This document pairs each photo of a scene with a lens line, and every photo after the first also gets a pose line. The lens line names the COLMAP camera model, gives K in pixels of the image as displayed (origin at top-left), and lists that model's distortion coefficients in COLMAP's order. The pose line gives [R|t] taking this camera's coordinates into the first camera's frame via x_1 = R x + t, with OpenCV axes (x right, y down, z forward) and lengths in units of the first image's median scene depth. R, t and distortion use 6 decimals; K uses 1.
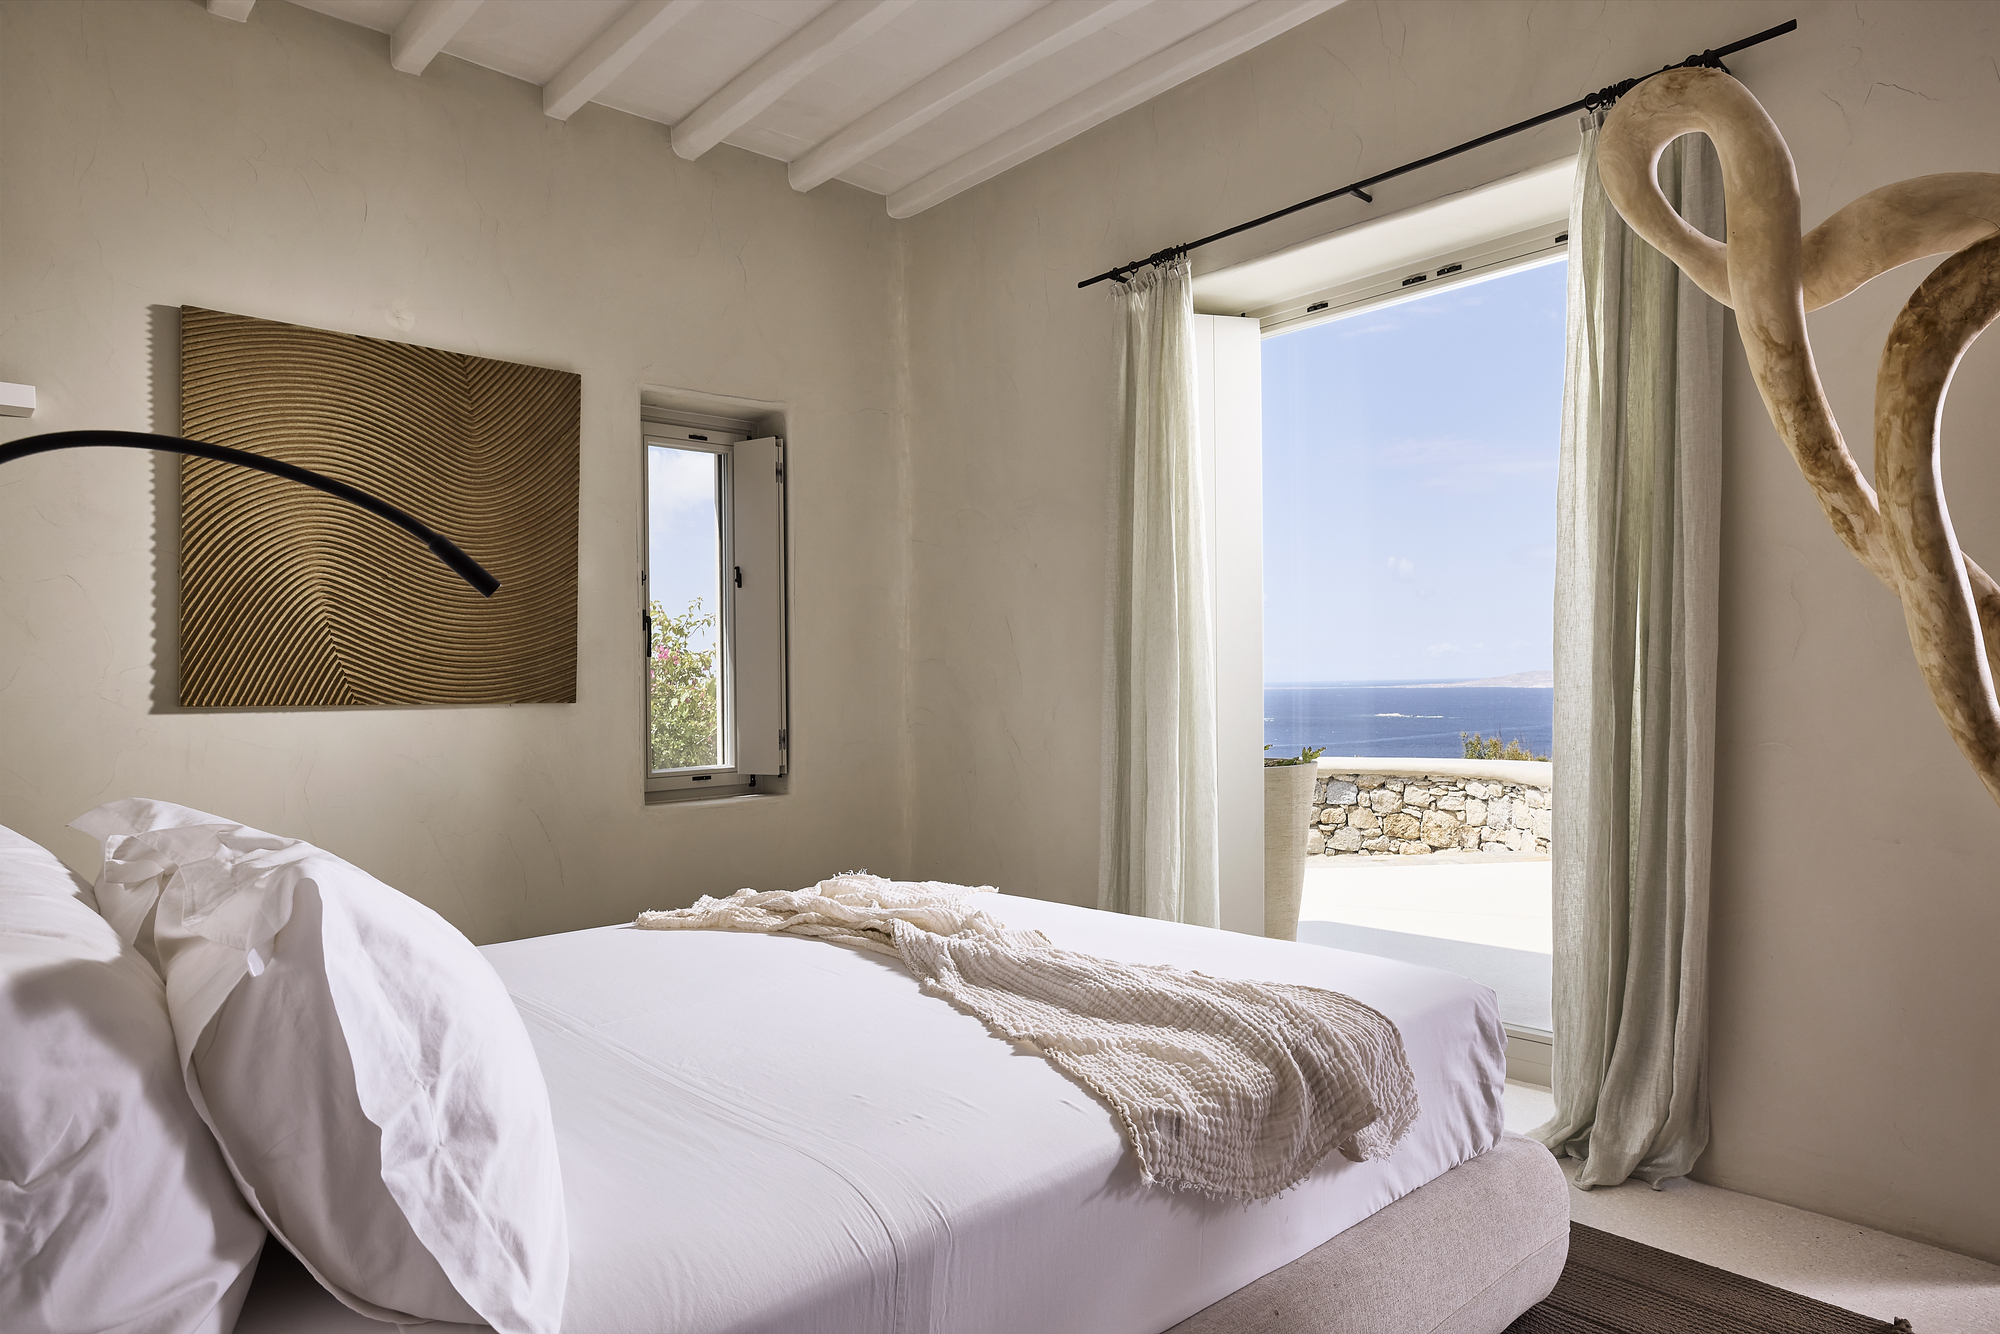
lens RADIAL K [[1149.2, 0, 1000.0], [0, 1149.2, 667.0], [0, 0, 1]] dist [0.000626, 0.000457]
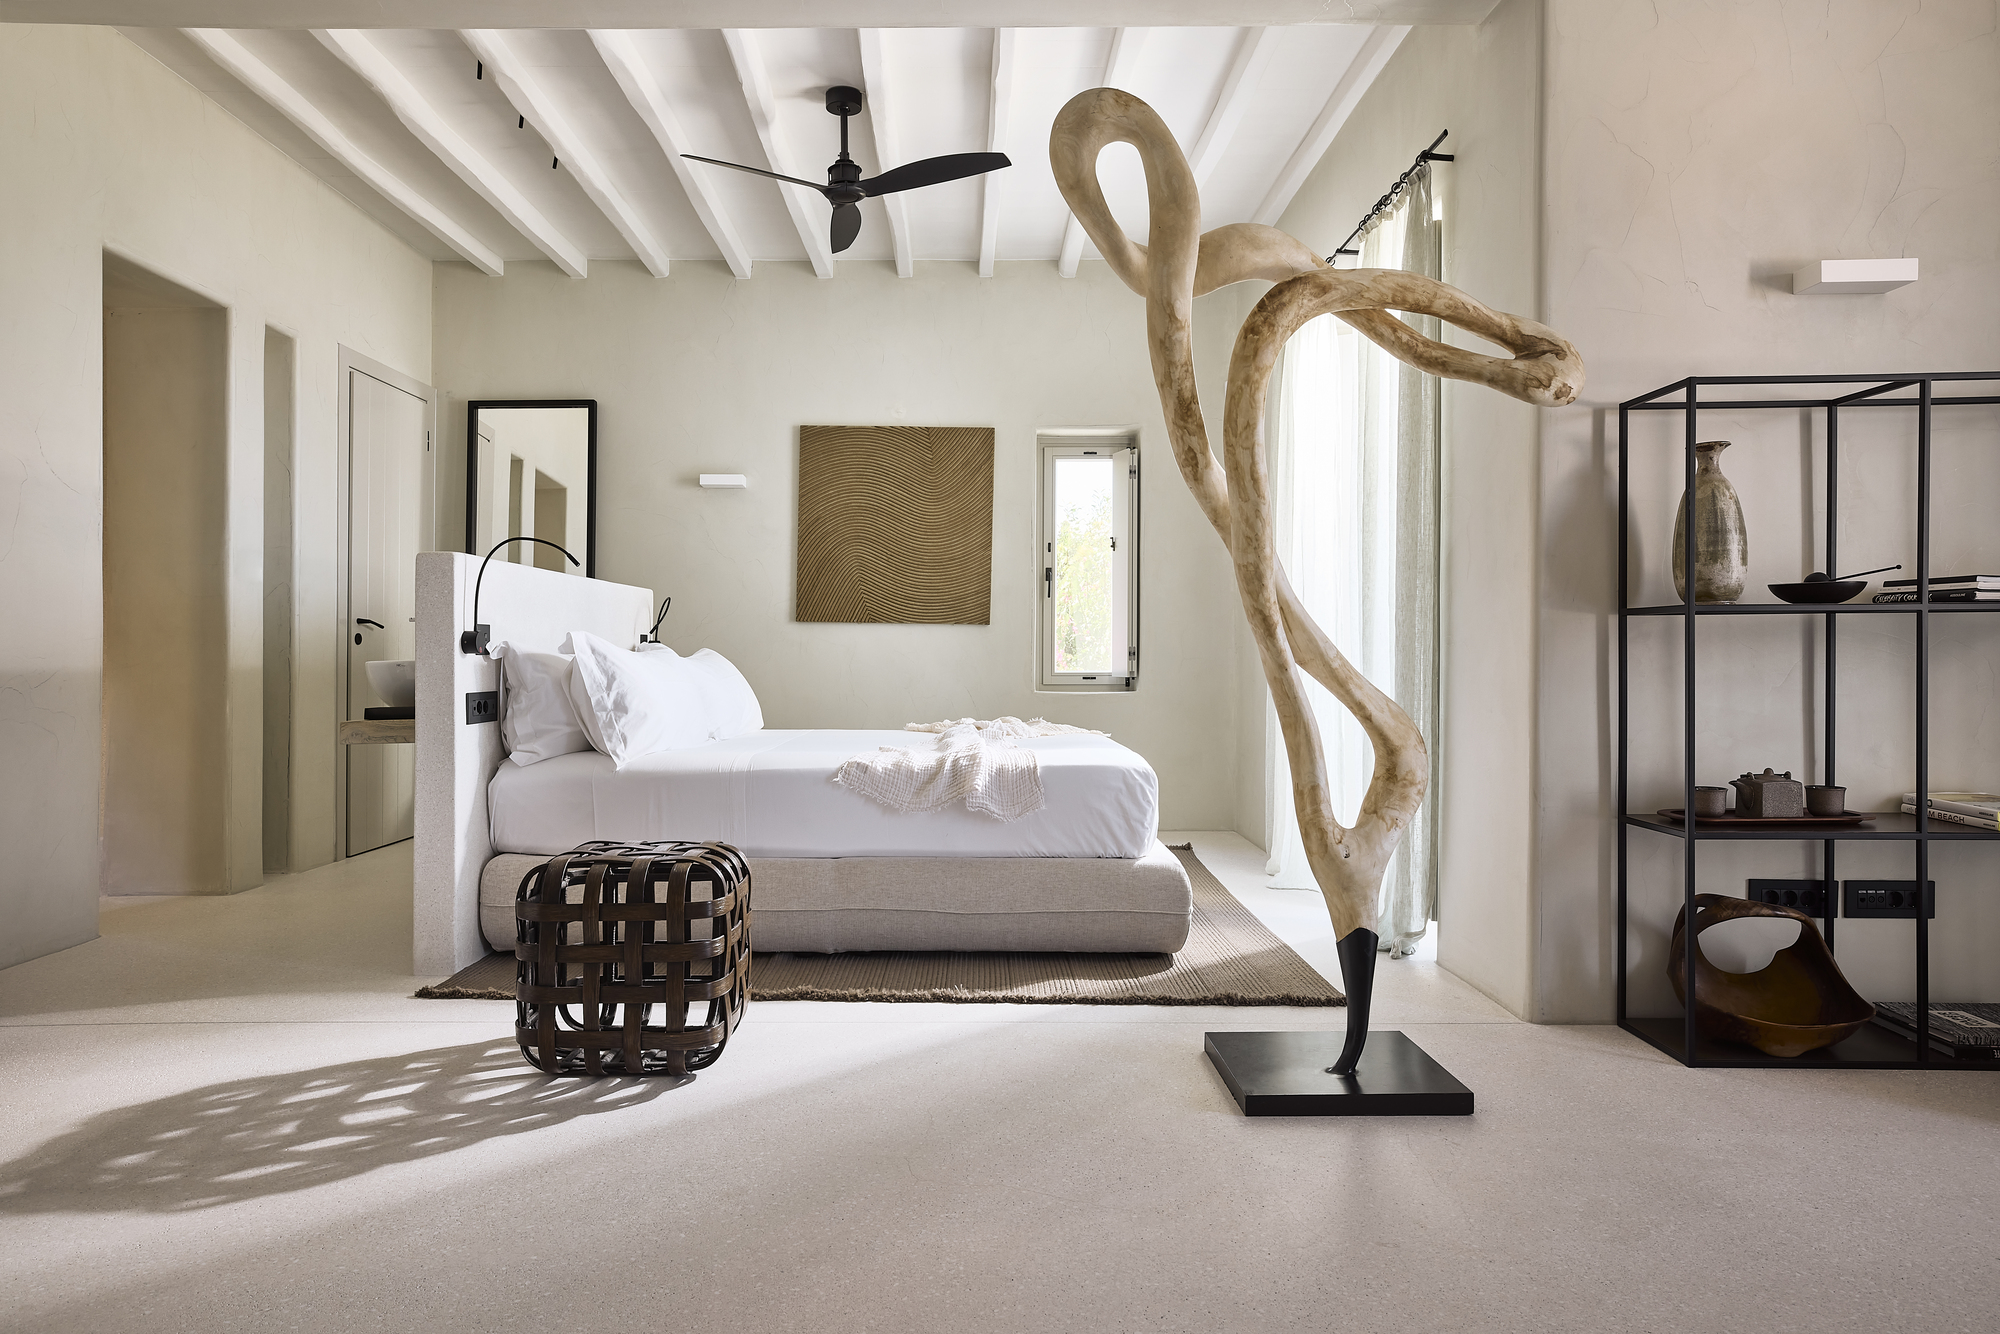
lens RADIAL K [[1168.8, 0, 1000.0], [0, 1168.8, 667.0], [0, 0, 1]] dist [-0.080717, 0.044219]
pose [[0.738681, 0.027371, -0.673500, 0.798017], [-0.006952, 0.999431, 0.032993, 0.037129], [0.674020, -0.019689, 0.738451, -0.250922]]
